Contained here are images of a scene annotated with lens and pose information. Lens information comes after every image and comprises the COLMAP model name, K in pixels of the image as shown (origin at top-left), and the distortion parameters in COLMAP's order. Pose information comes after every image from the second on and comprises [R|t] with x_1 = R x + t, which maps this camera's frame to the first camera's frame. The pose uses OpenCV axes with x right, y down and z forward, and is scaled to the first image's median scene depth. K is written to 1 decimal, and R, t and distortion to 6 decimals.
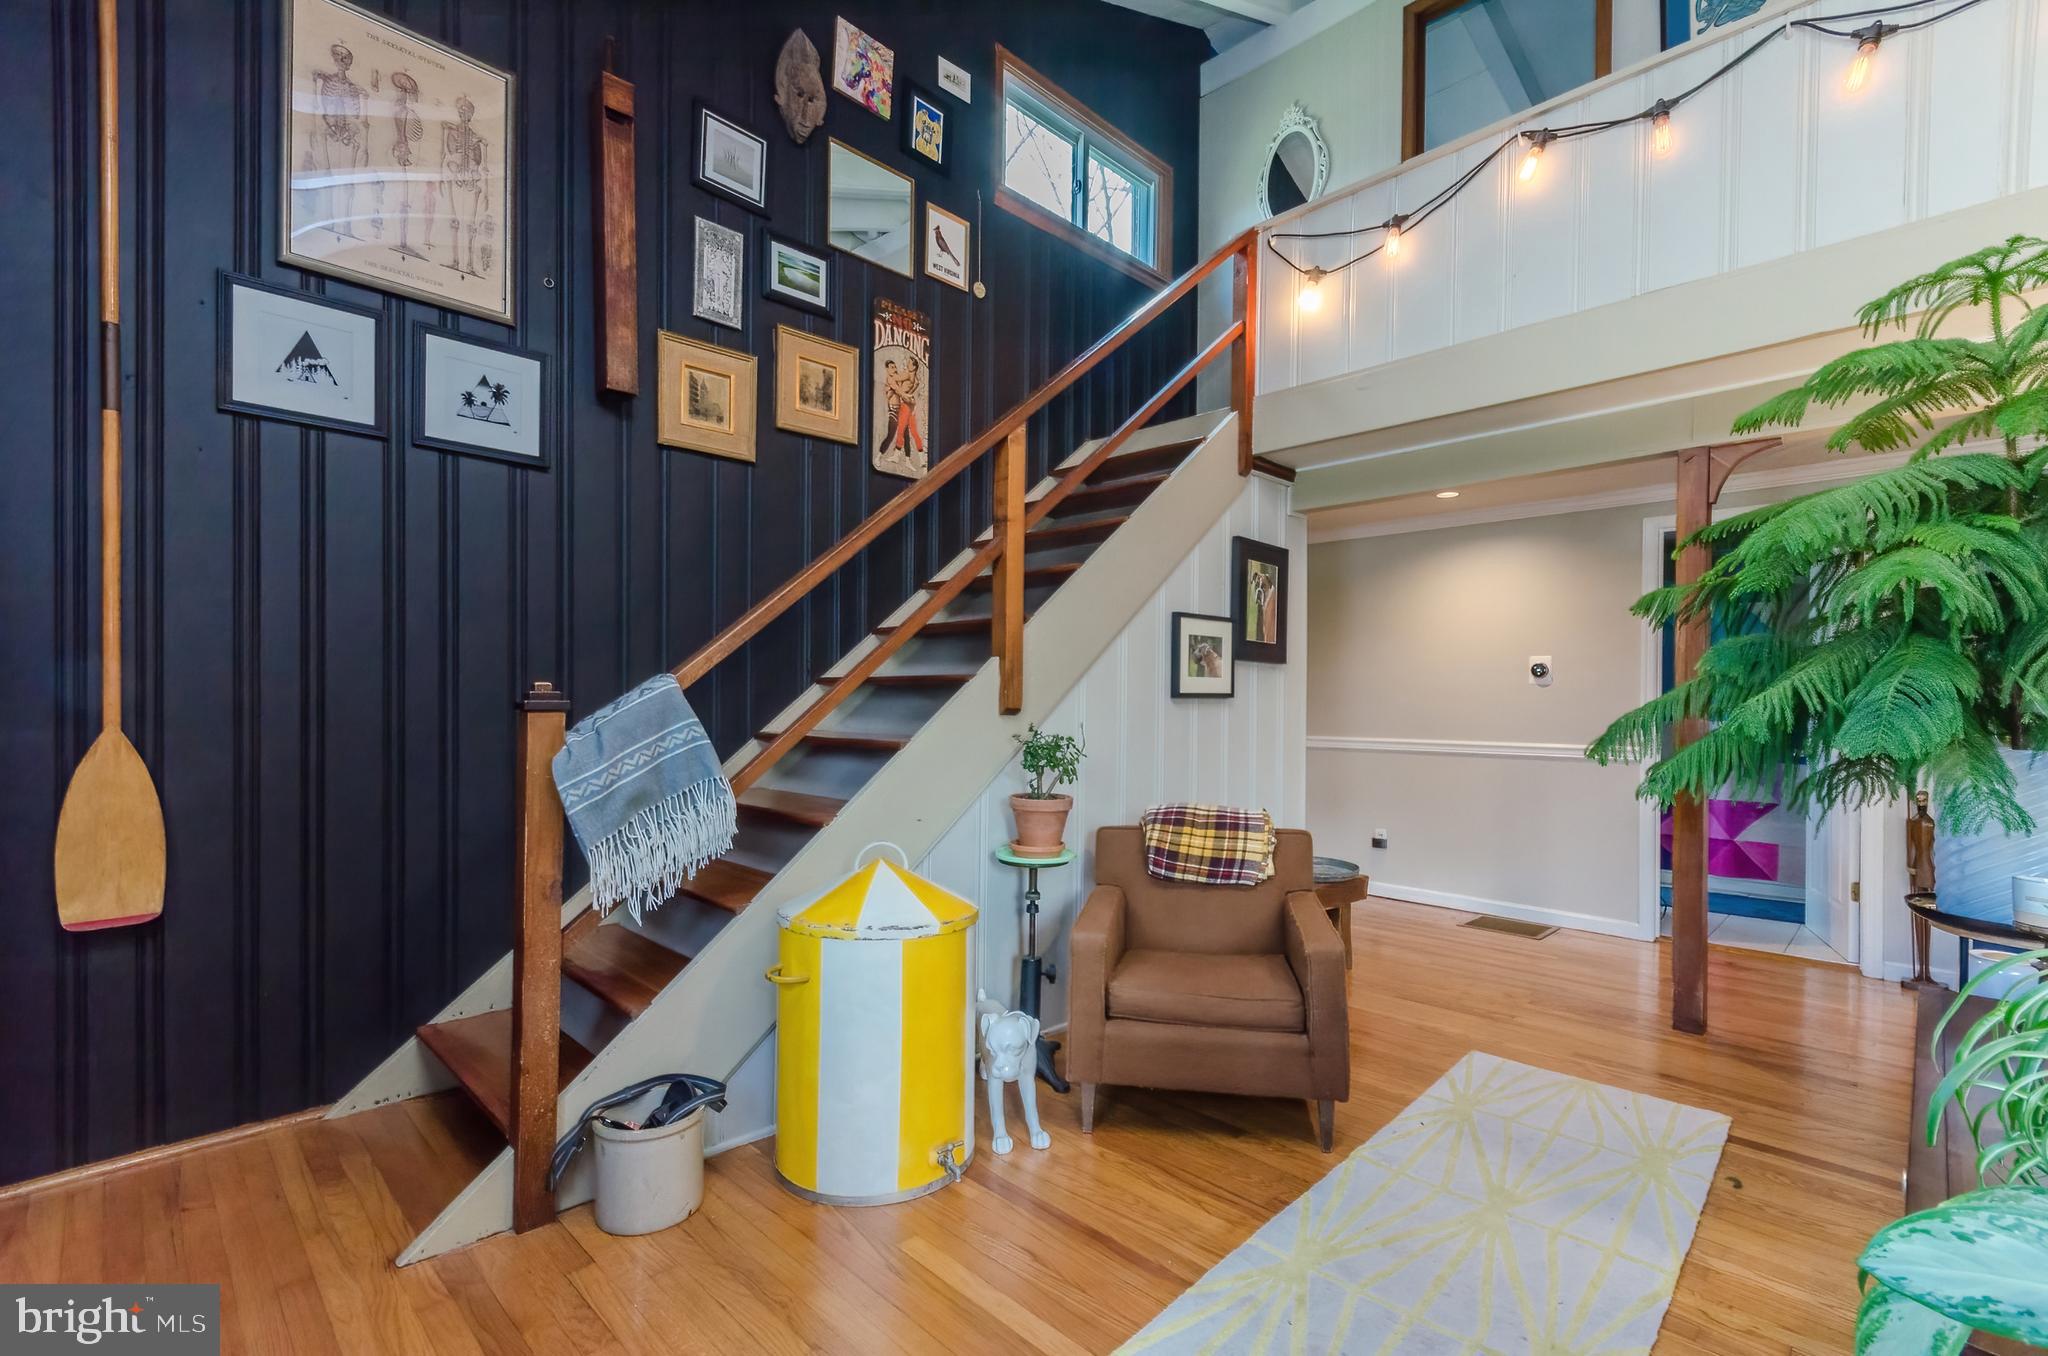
lens RADIAL K [[911.3, 0, 1017.2], [0, 911.3, 690.1], [0, 0, 1]] dist [0.011791, 0.000801]
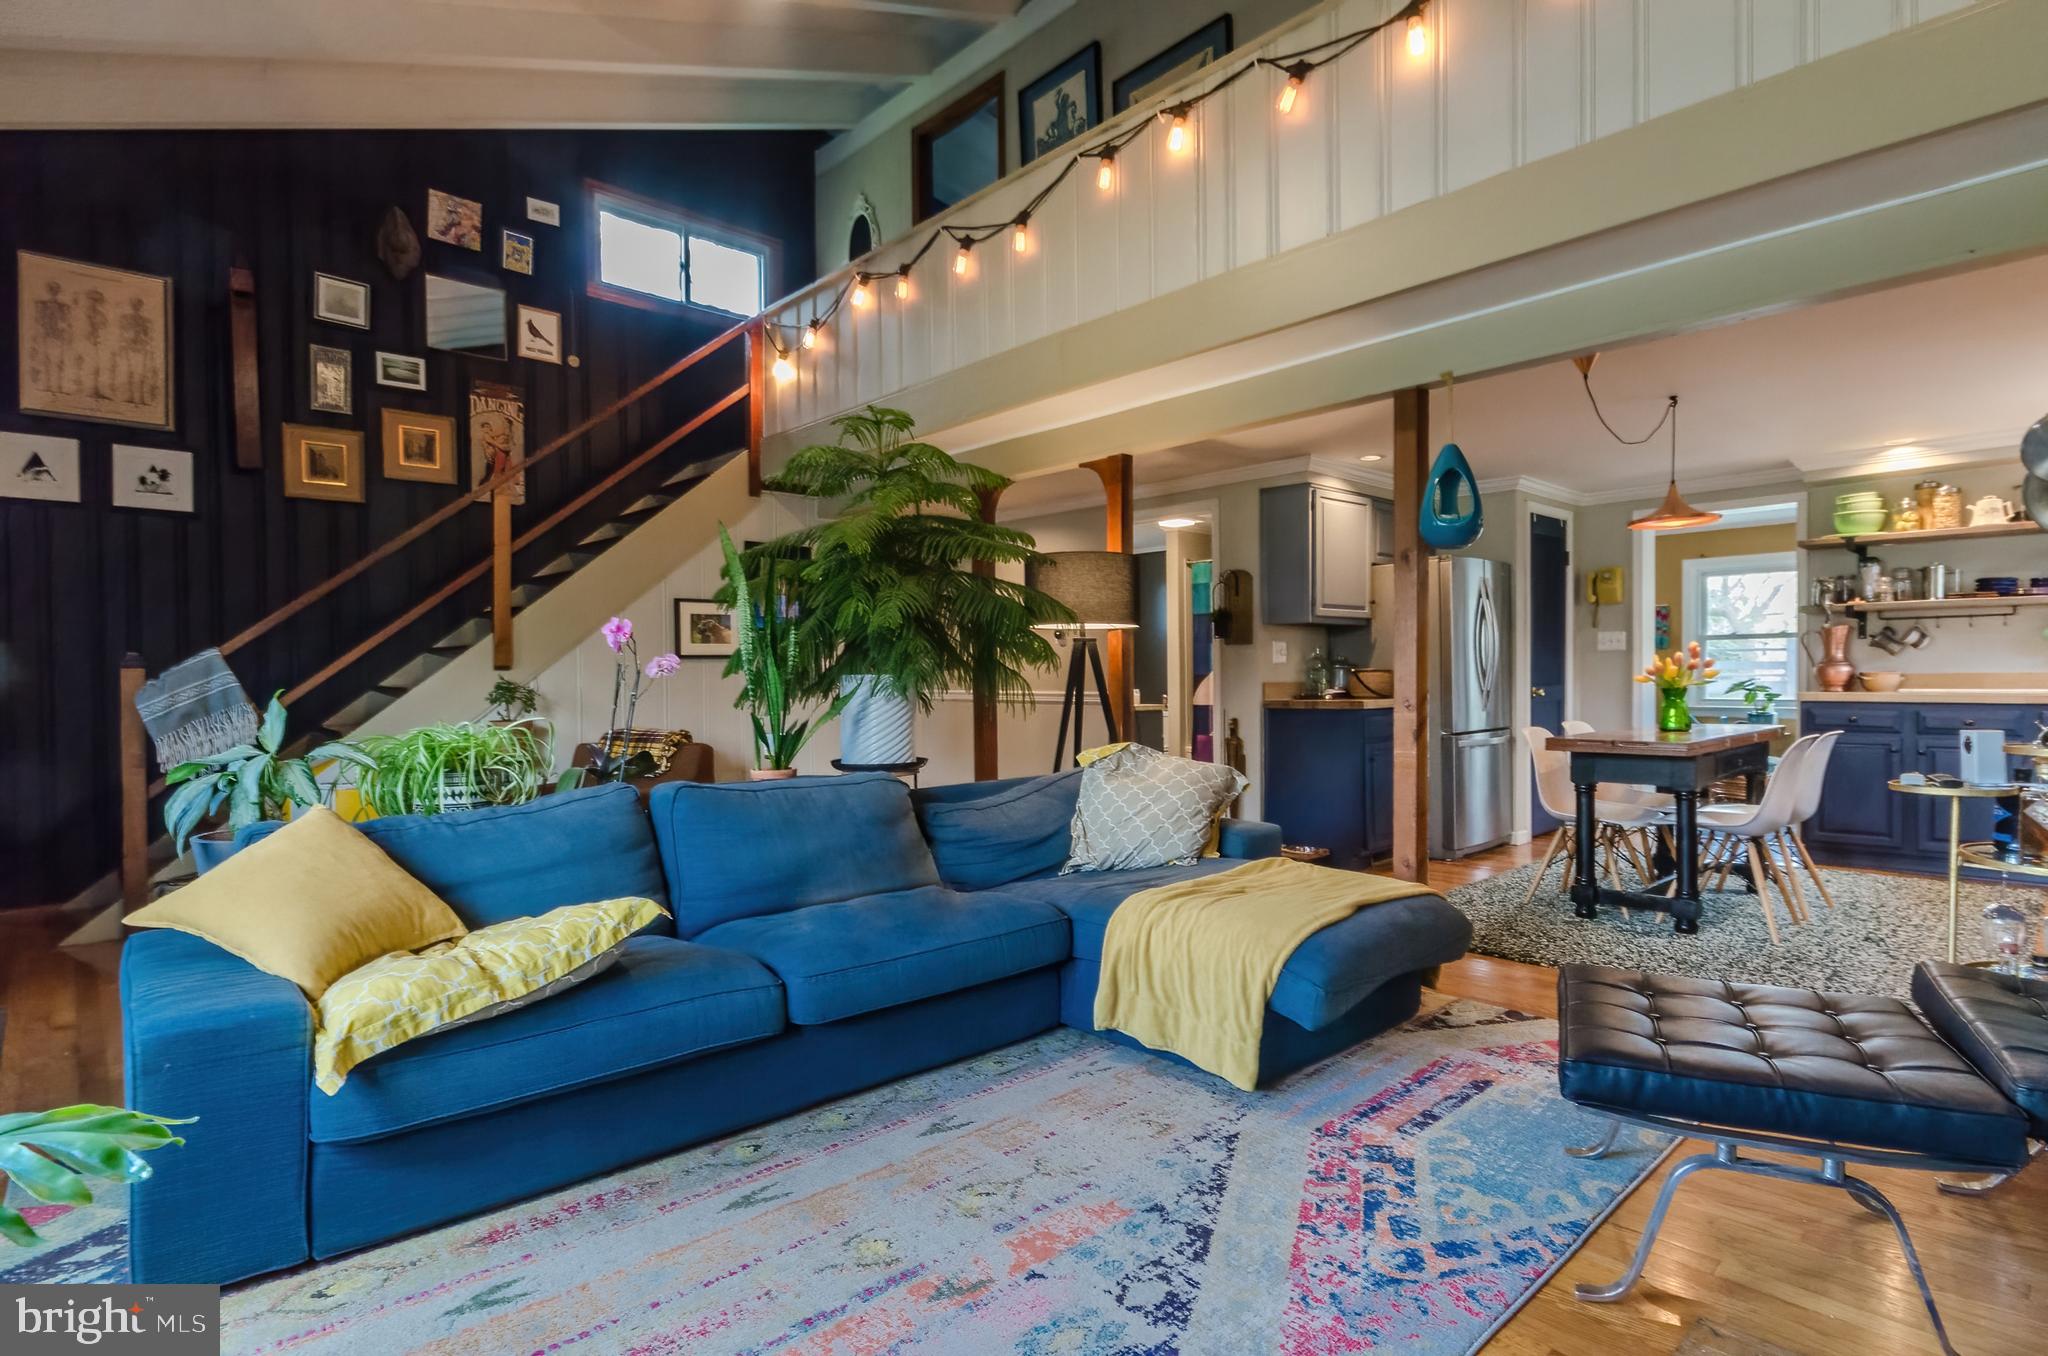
lens RADIAL K [[1023.7, 0, 1027.2], [0, 1023.7, 679.6], [0, 0, 1]] dist [-0.003642, -0.004403]
pose [[0.999500, -0.018095, -0.025917, 0.803229], [0.018471, 0.999726, 0.014350, 0.029897], [0.025650, -0.014821, 0.999561, -0.611253]]
